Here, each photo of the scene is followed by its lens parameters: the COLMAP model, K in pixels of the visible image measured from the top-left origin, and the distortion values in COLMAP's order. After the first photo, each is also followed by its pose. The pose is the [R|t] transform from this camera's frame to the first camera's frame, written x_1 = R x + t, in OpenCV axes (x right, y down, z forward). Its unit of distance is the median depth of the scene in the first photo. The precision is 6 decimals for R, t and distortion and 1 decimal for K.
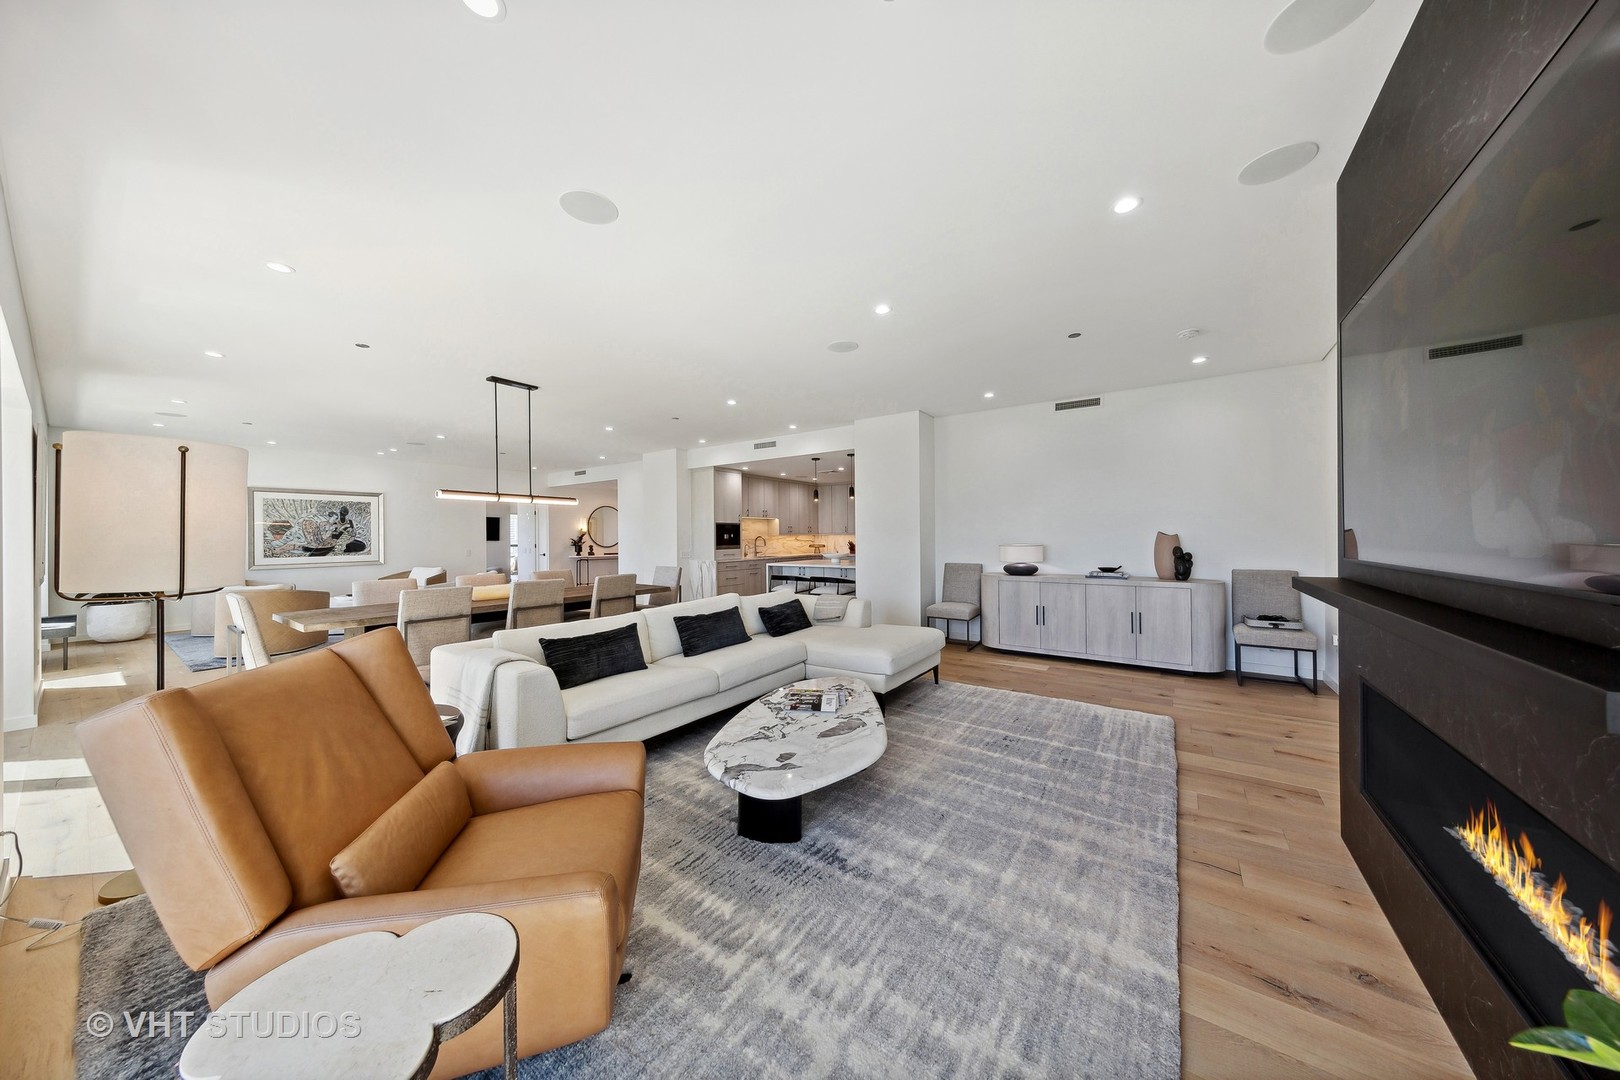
lens RADIAL K [[522.2, 0, 803.5], [0, 522.2, 532.8], [0, 0, 1]] dist [0.000308, -0.000270]
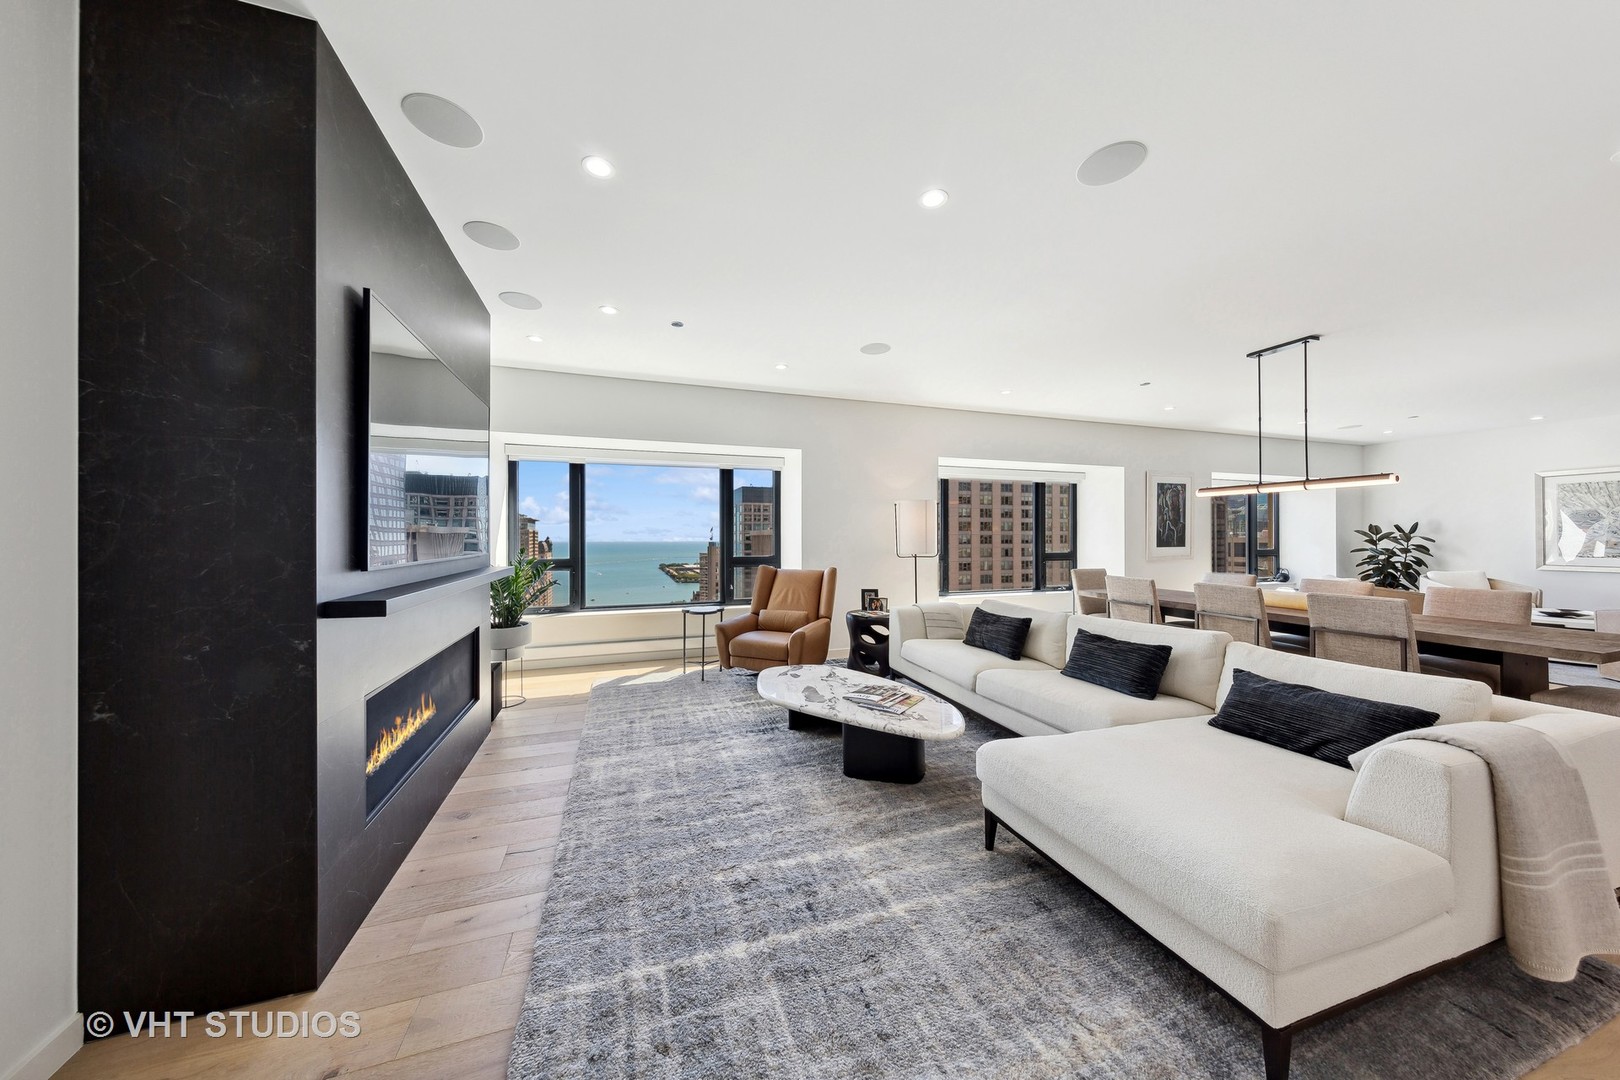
lens RADIAL K [[522.2, 0, 804.7], [0, 522.2, 531.4], [0, 0, 1]] dist [0.000308, -0.000270]
pose [[-0.583255, 0.000240, -0.812289, 1.079673], [0.011052, 0.999910, -0.007640, 0.003180], [0.812214, -0.013434, -0.583205, 1.706208]]
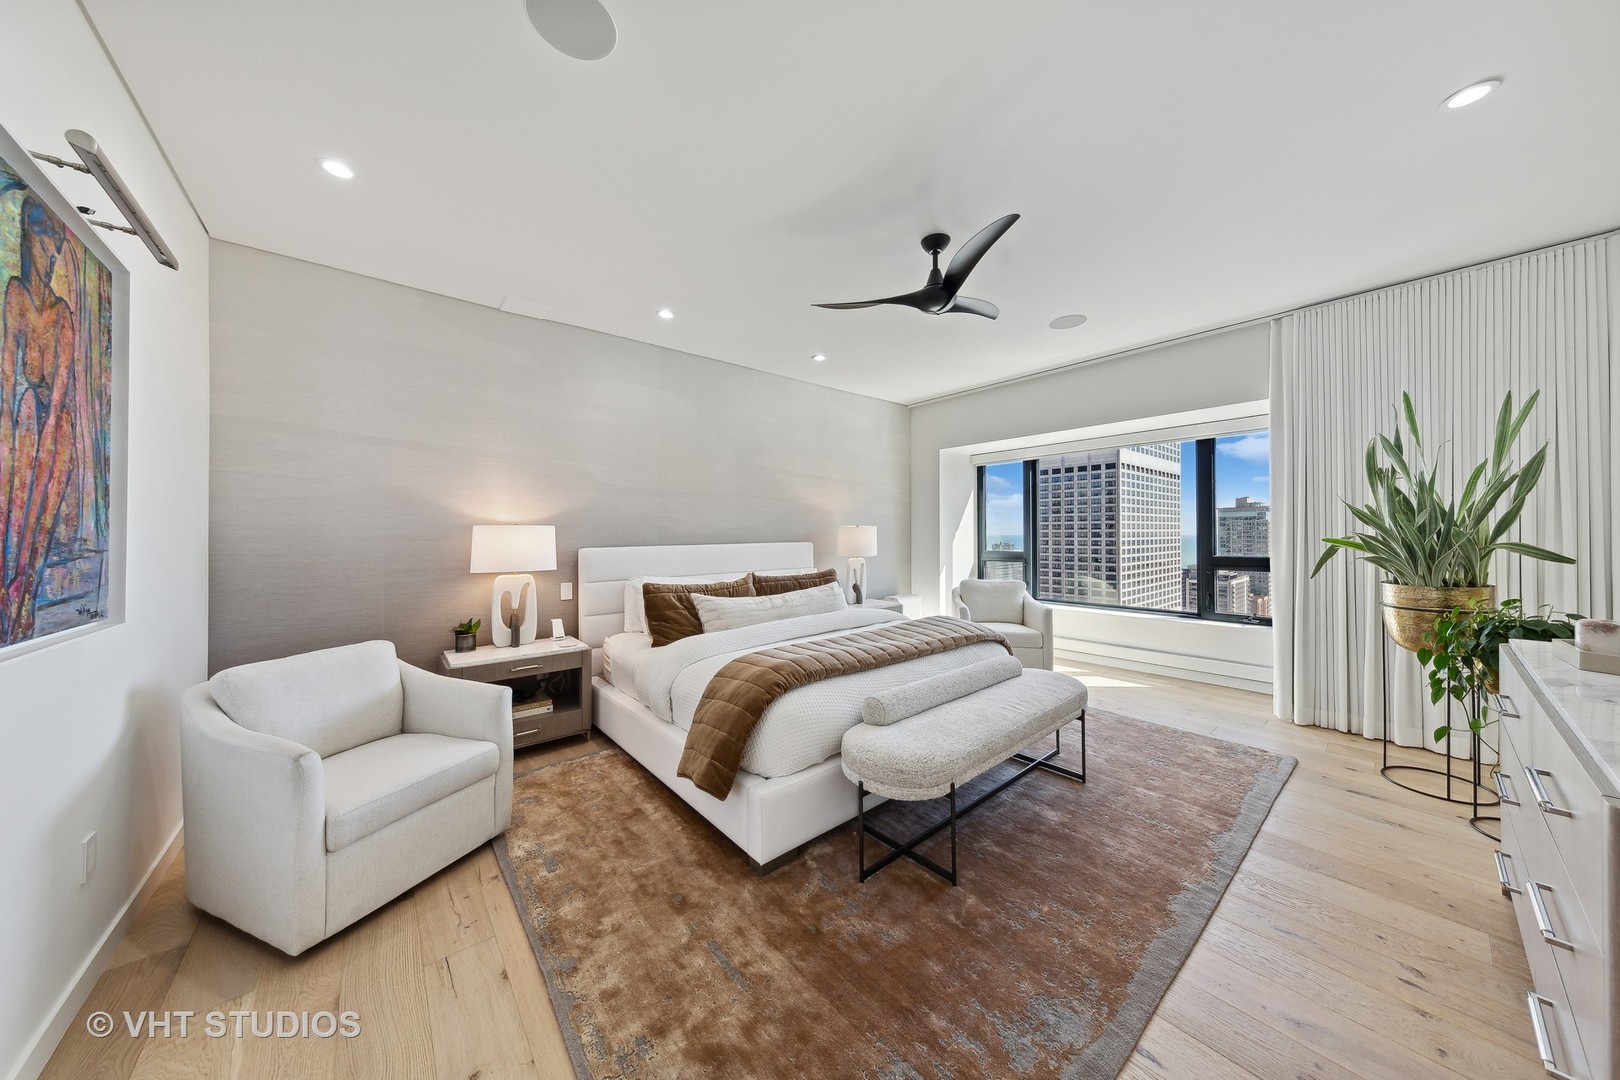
lens RADIAL K [[522.2, 0, 797.5], [0, 522.2, 538.8], [0, 0, 1]] dist [0.000308, -0.000270]
pose [[-0.960972, 0.015443, 0.276213, 0.215614], [0.016744, 0.999857, 0.002352, 0.011987], [-0.276137, 0.006885, -0.961094, 2.158542]]
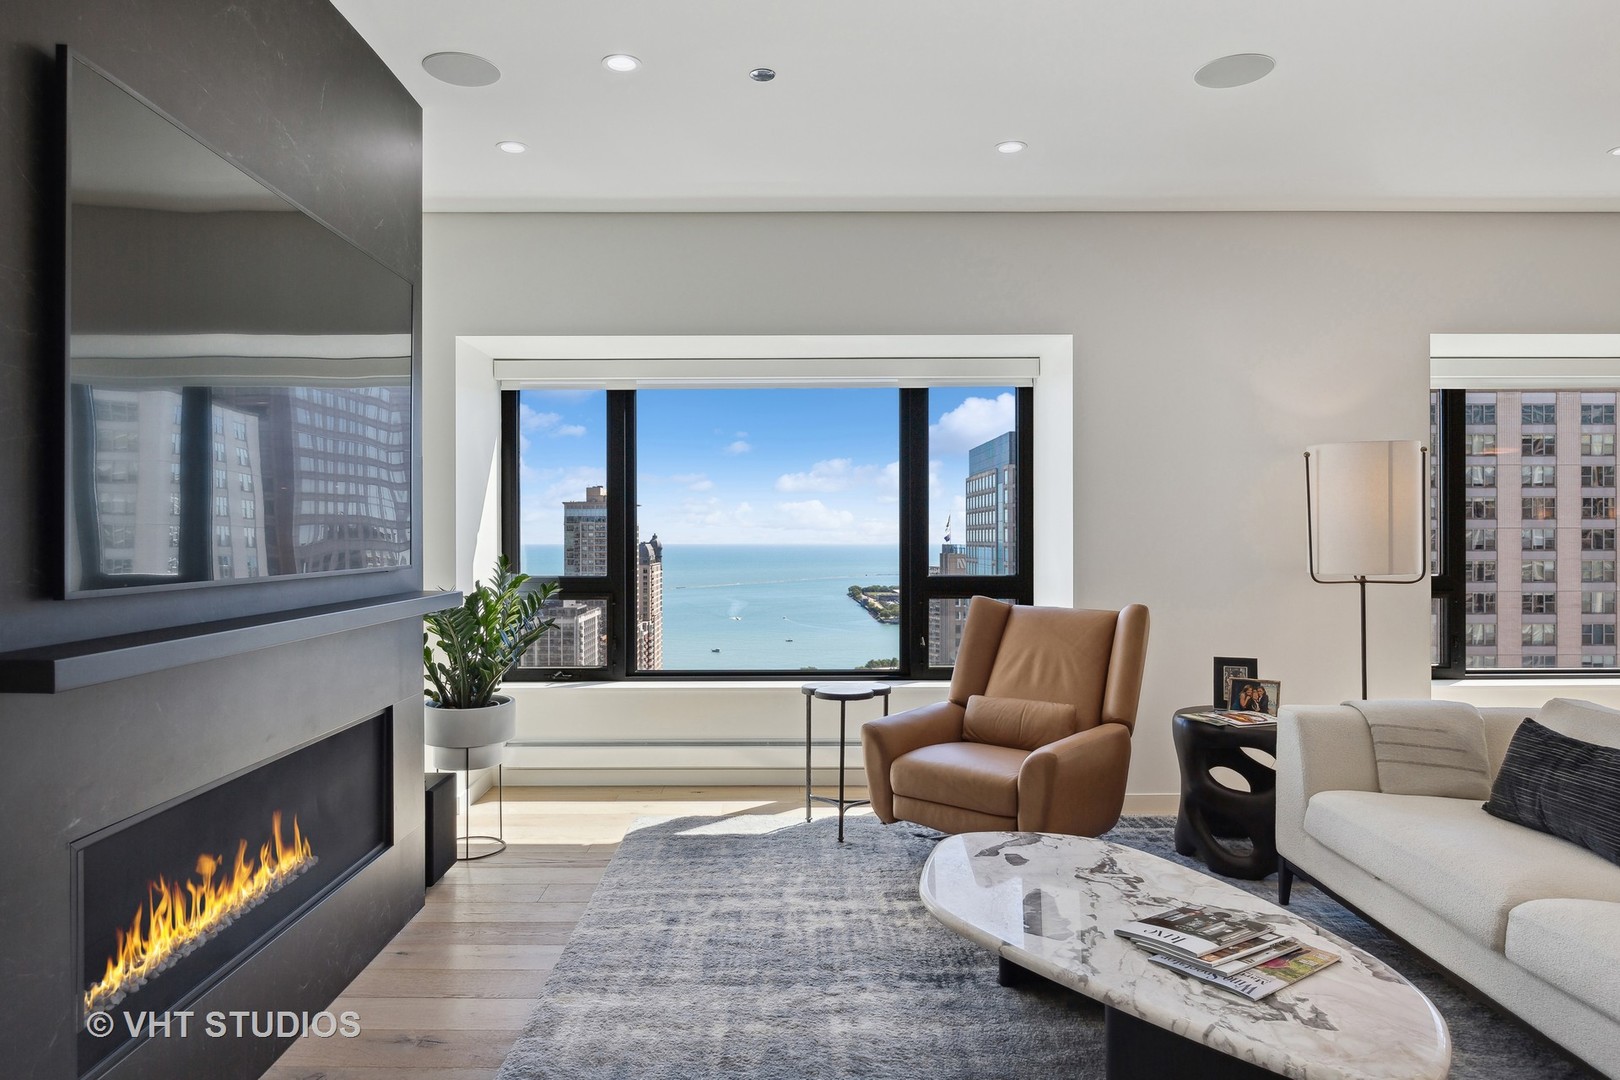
lens RADIAL K [[1039.3, 0, 785.0], [0, 1039.3, 528.7], [0, 0, 1]] dist [-0.013539, -0.001660]
pose [[-0.818158, 0.006407, -0.574958, 0.852006], [0.012399, 0.999902, -0.006501, 0.006831], [0.574860, -0.012447, -0.818157, 1.683830]]
